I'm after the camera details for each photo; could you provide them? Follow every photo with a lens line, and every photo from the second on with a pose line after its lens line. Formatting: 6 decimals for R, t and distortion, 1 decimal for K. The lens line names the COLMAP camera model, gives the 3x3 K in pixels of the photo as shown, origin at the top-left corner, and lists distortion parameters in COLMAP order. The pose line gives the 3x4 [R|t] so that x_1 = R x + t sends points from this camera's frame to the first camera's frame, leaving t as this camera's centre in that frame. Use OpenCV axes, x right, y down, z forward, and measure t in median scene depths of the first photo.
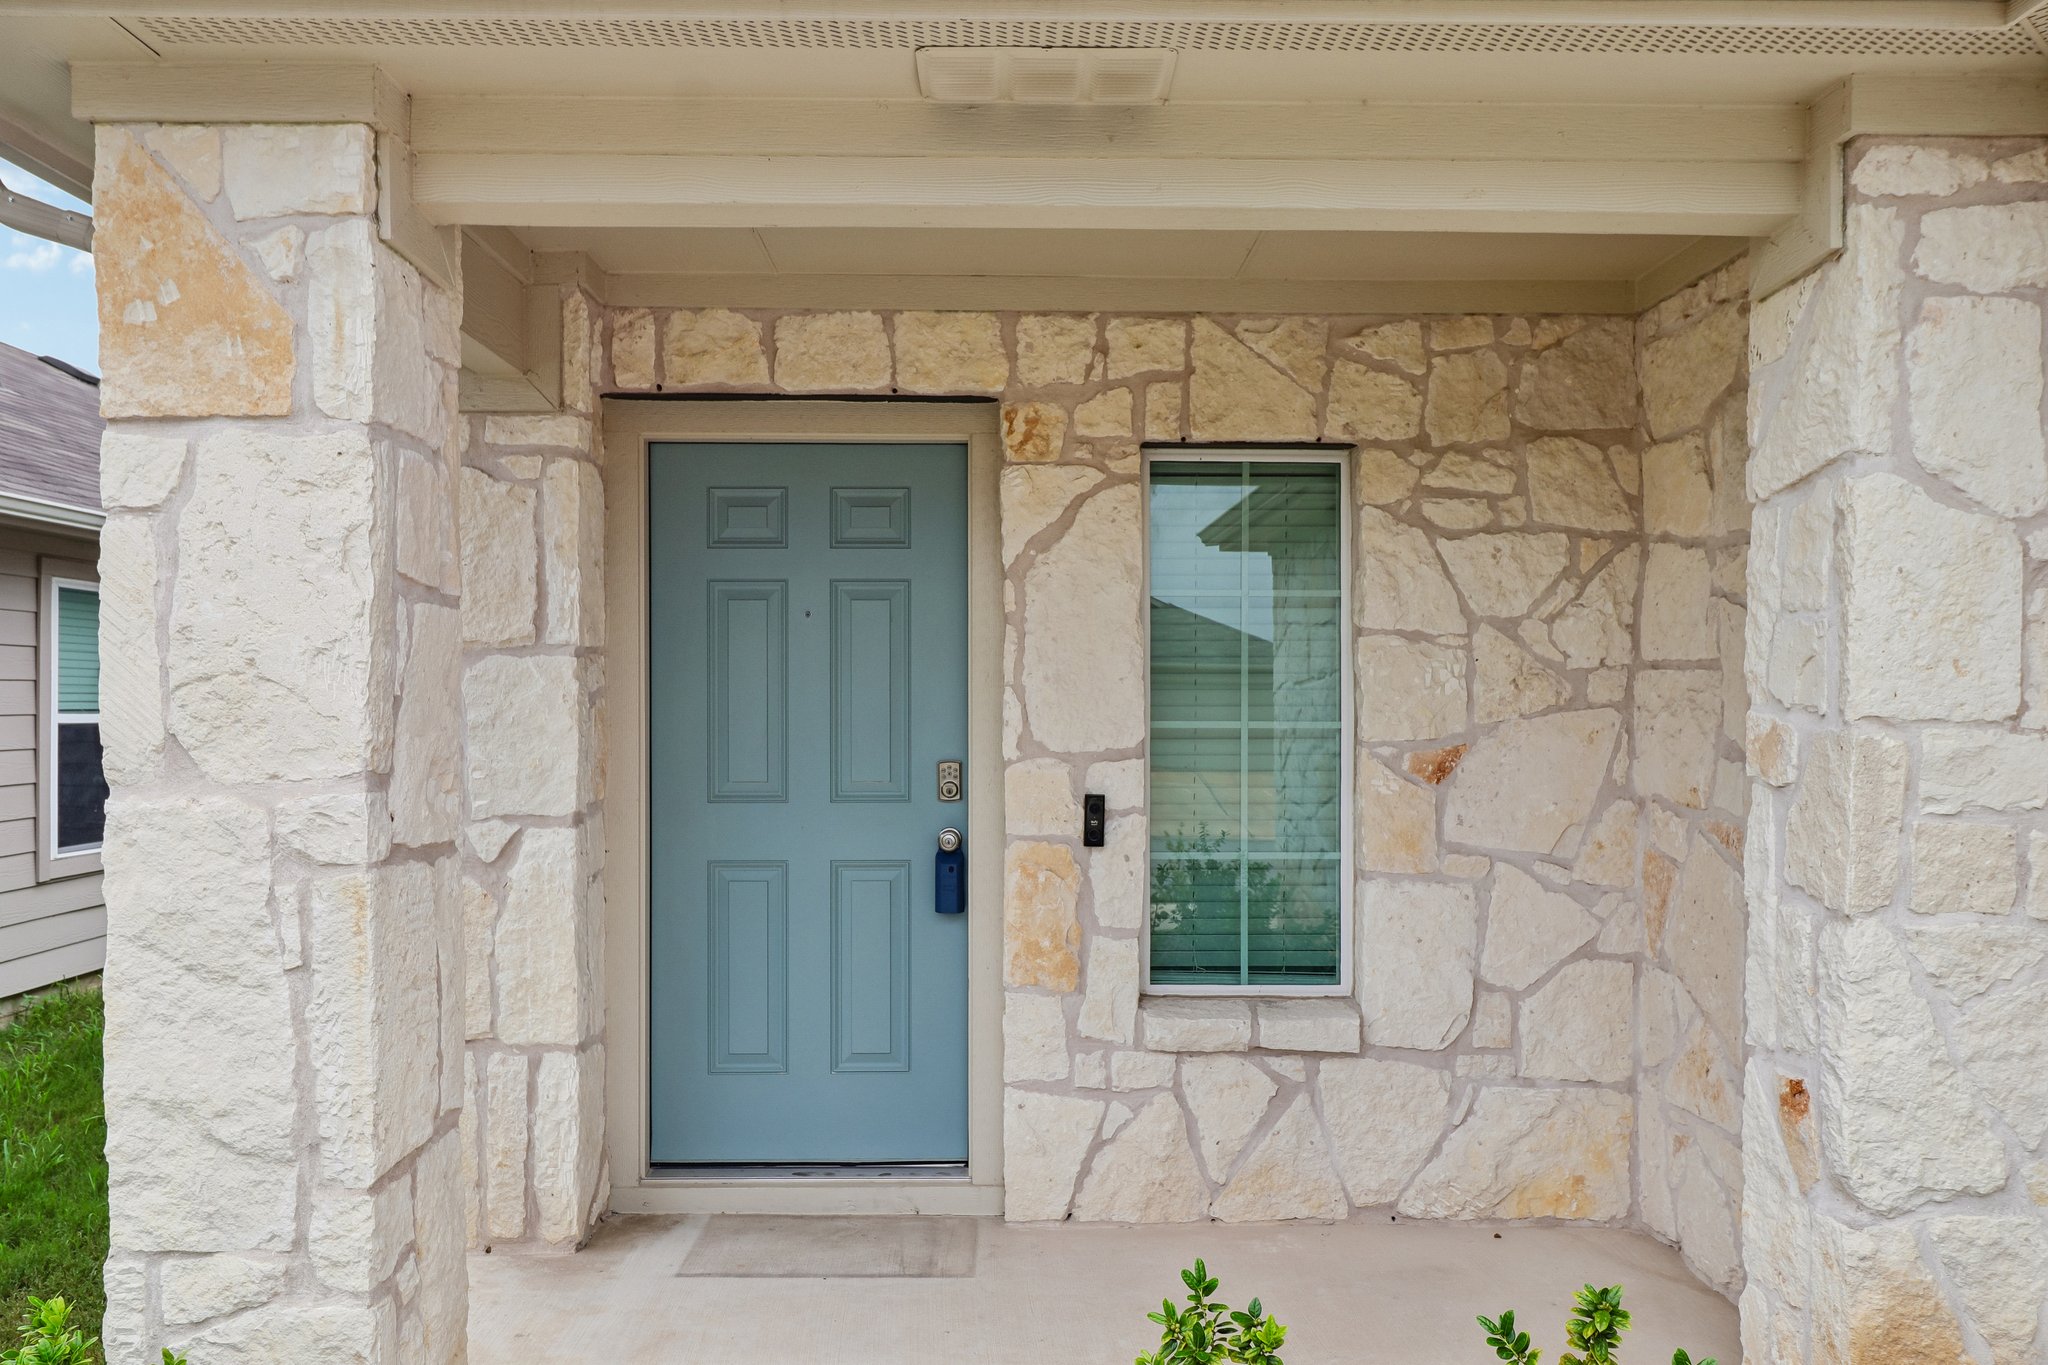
lens RADIAL K [[1509.5, 0, 1020.2], [0, 1509.5, 728.2], [0, 0, 1]] dist [0.000886, 0.000511]
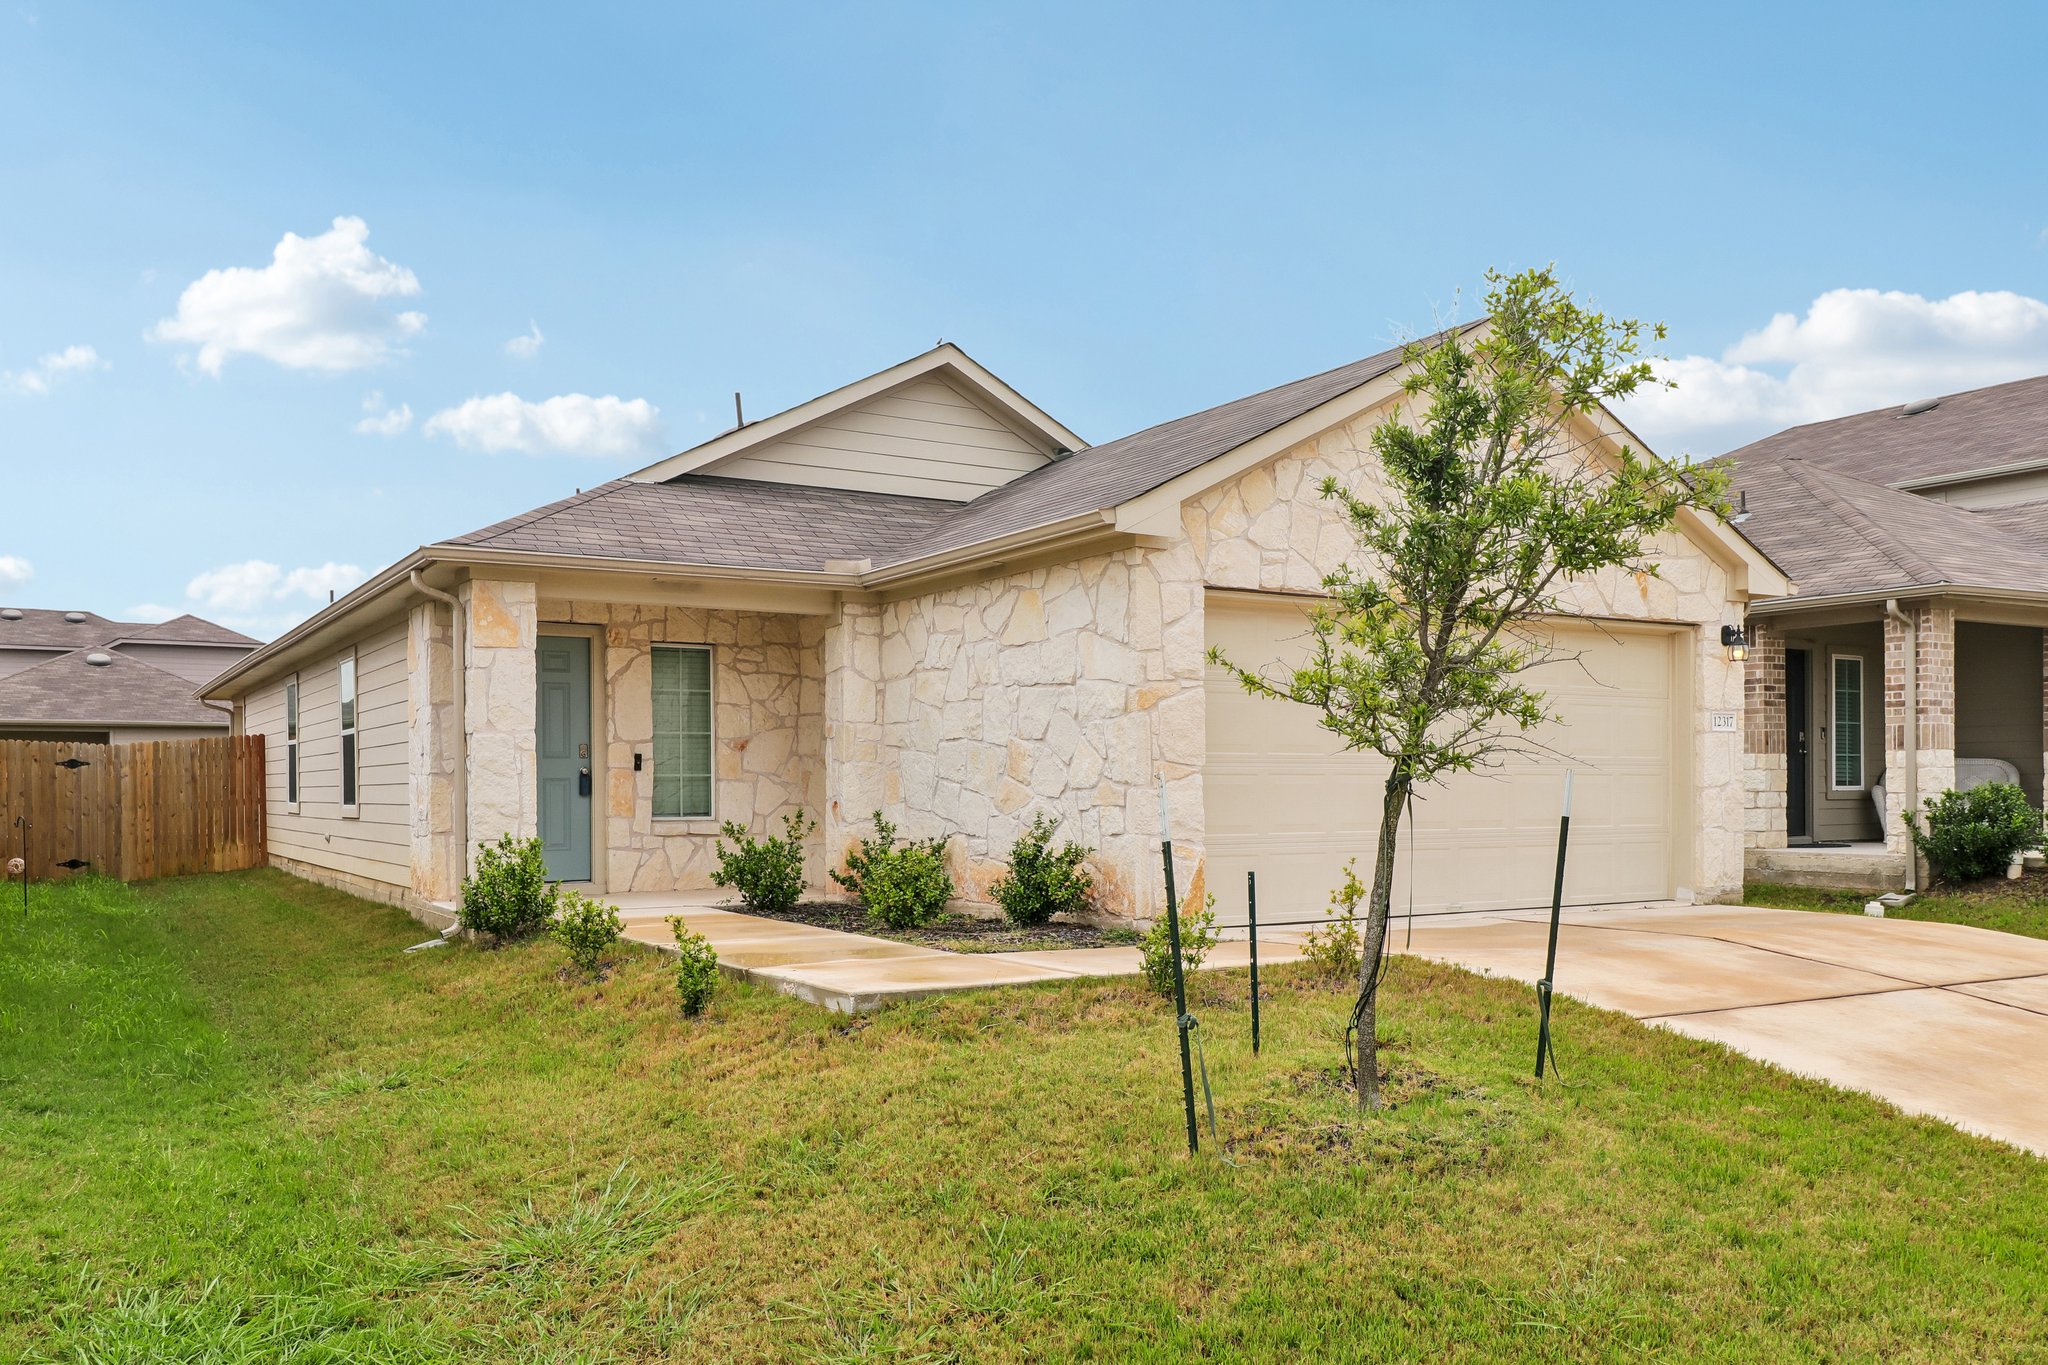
lens RADIAL K [[1667.1, 0, 1024.0], [0, 1667.1, 682.5], [0, 0, 1]] dist [-0.002668, -0.000698]
pose [[0.858403, 0.025113, 0.512360, -1.027449], [0.019294, 0.996514, -0.081169, 0.190925], [-0.512612, 0.079561, 0.854926, -2.347960]]
